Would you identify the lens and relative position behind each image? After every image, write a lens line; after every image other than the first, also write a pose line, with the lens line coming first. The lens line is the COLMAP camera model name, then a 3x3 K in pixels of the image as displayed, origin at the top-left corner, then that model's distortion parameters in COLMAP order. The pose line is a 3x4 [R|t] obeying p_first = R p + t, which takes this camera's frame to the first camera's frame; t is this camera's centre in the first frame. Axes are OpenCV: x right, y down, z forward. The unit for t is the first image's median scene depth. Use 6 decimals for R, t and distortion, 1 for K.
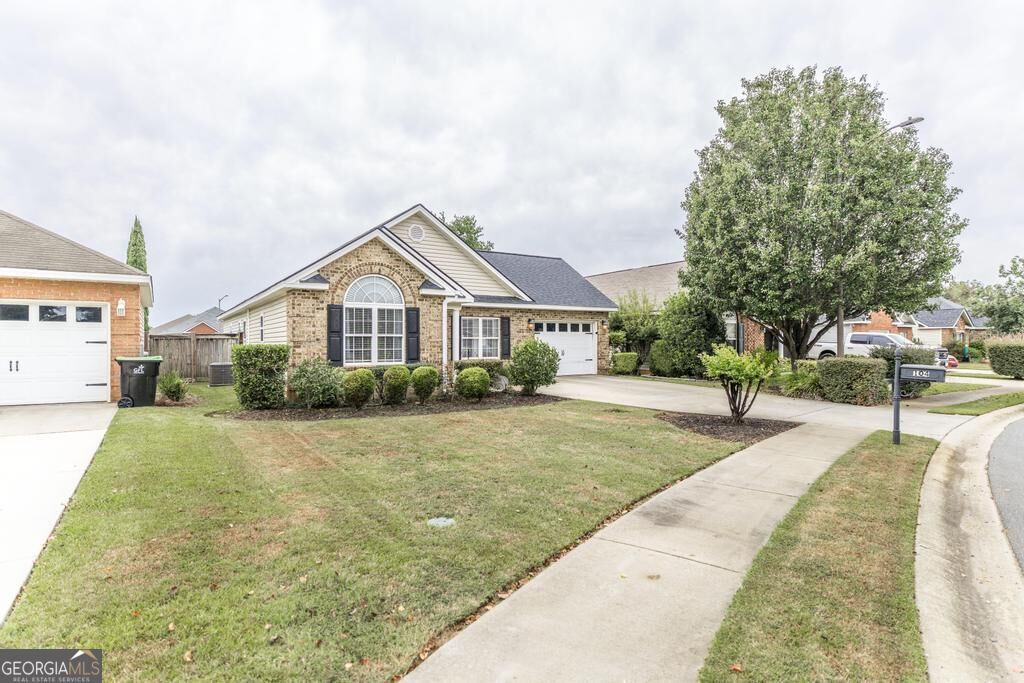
lens RADIAL K [[538.8, 0, 513.1], [0, 538.8, 344.9], [0, 0, 1]] dist [0.004334, -0.000214]
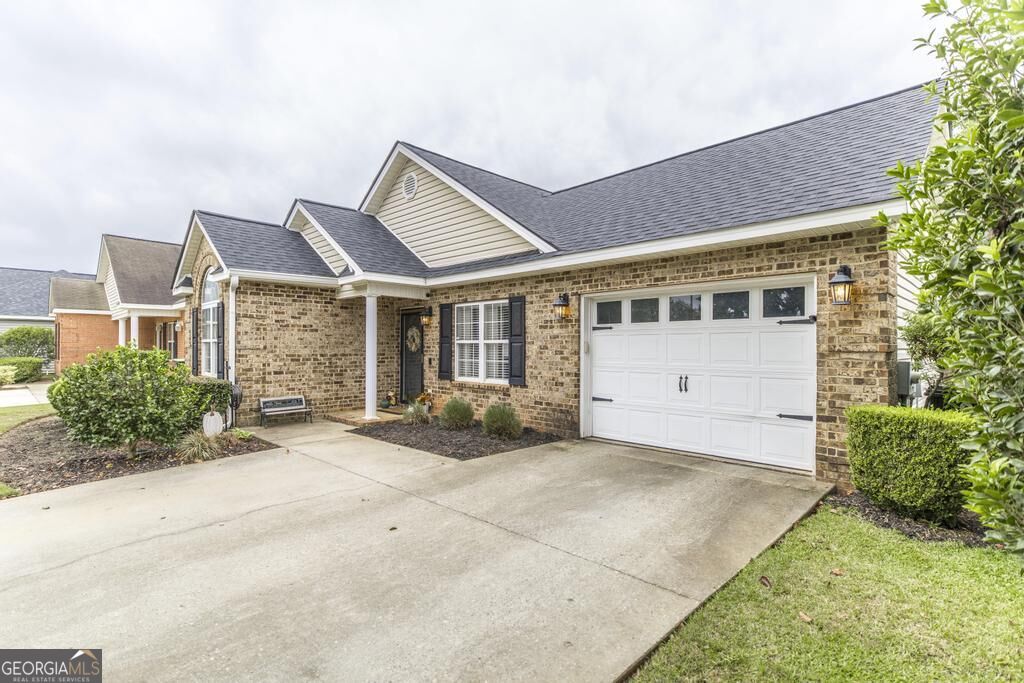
lens RADIAL K [[491.0, 0, 513.6], [0, 491.0, 342.5], [0, 0, 1]] dist [-0.000950, 0.000733]
pose [[0.201964, -0.003584, -0.979386, 0.550089], [-0.006510, 0.999966, -0.005002, -0.013148], [0.979371, 0.007386, 0.201934, 1.240244]]
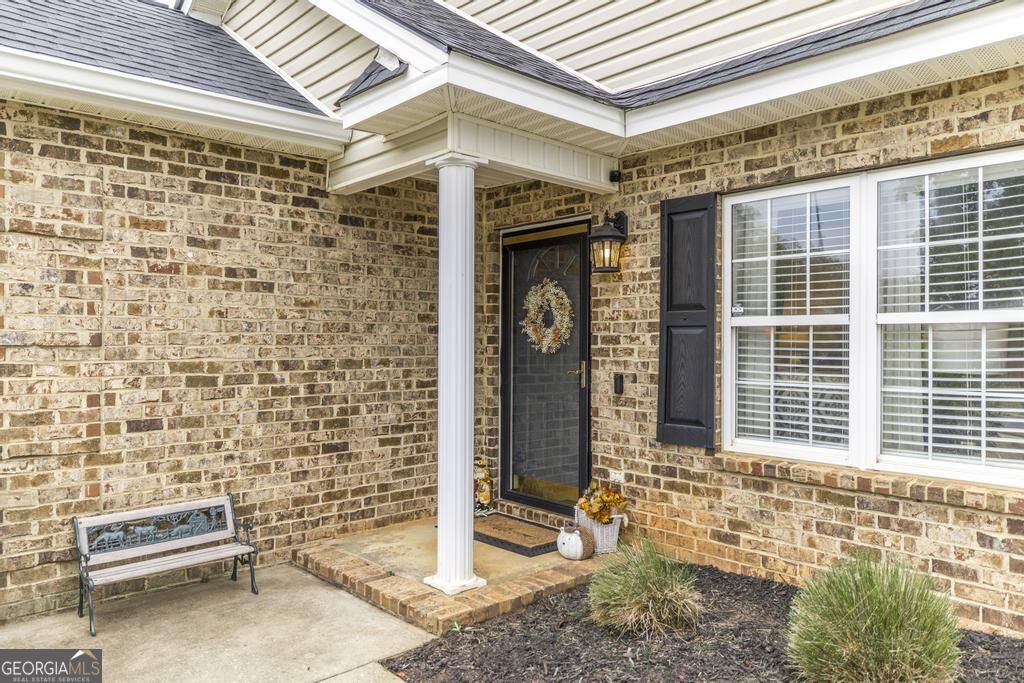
lens RADIAL K [[709.9, 0, 515.5], [0, 709.9, 340.3], [0, 0, 1]] dist [0.002216, -0.002705]
pose [[0.167457, 0.001185, -0.985879, 0.148184], [-0.005754, 0.999983, 0.000225, -0.008707], [0.985863, 0.005635, 0.167461, 1.163407]]
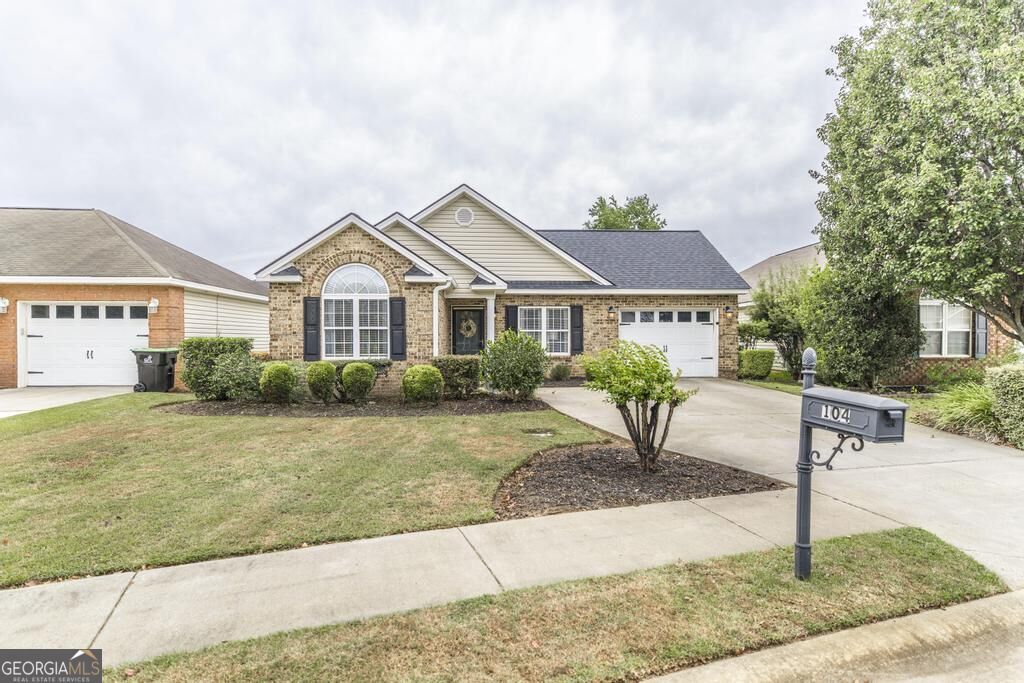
lens RADIAL K [[534.0, 0, 514.3], [0, 534.0, 341.1], [0, 0, 1]] dist [-0.002639, 0.001089]
pose [[0.871834, 0.004376, -0.489781, 0.420509], [-0.001909, 0.999983, 0.005536, -0.000794], [0.489797, -0.003891, 0.871828, 0.307506]]
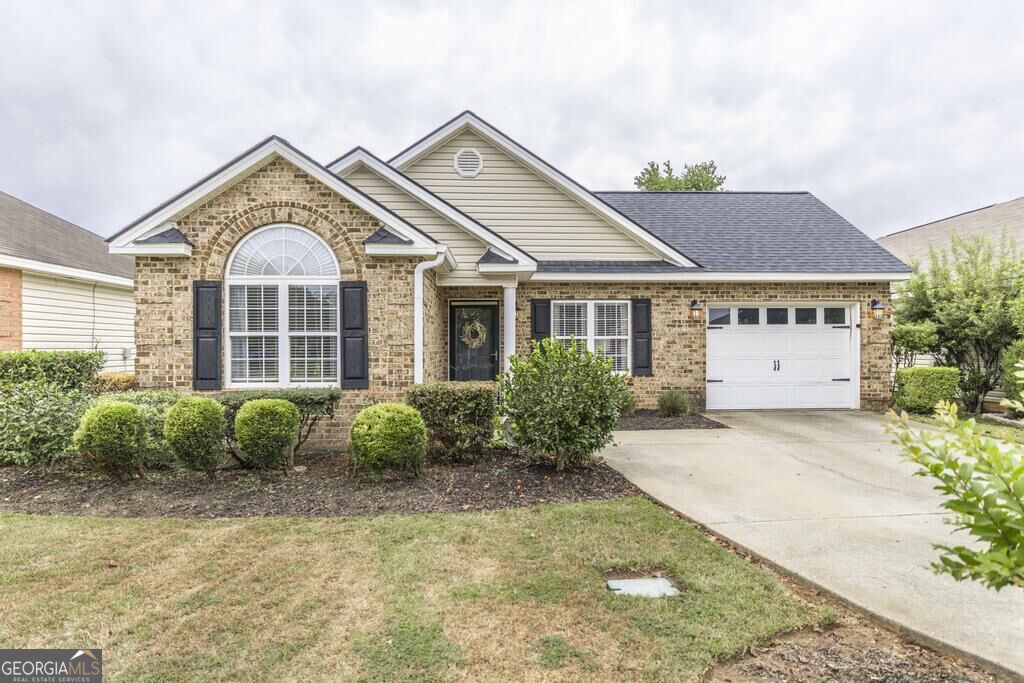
lens RADIAL K [[588.0, 0, 509.4], [0, 588.0, 340.3], [0, 0, 1]] dist [-0.002525, -0.002108]
pose [[0.858355, -0.003328, -0.513045, 0.239538], [-0.001214, 0.999963, -0.008517, -0.006139], [0.513054, 0.007933, 0.858320, 0.573916]]
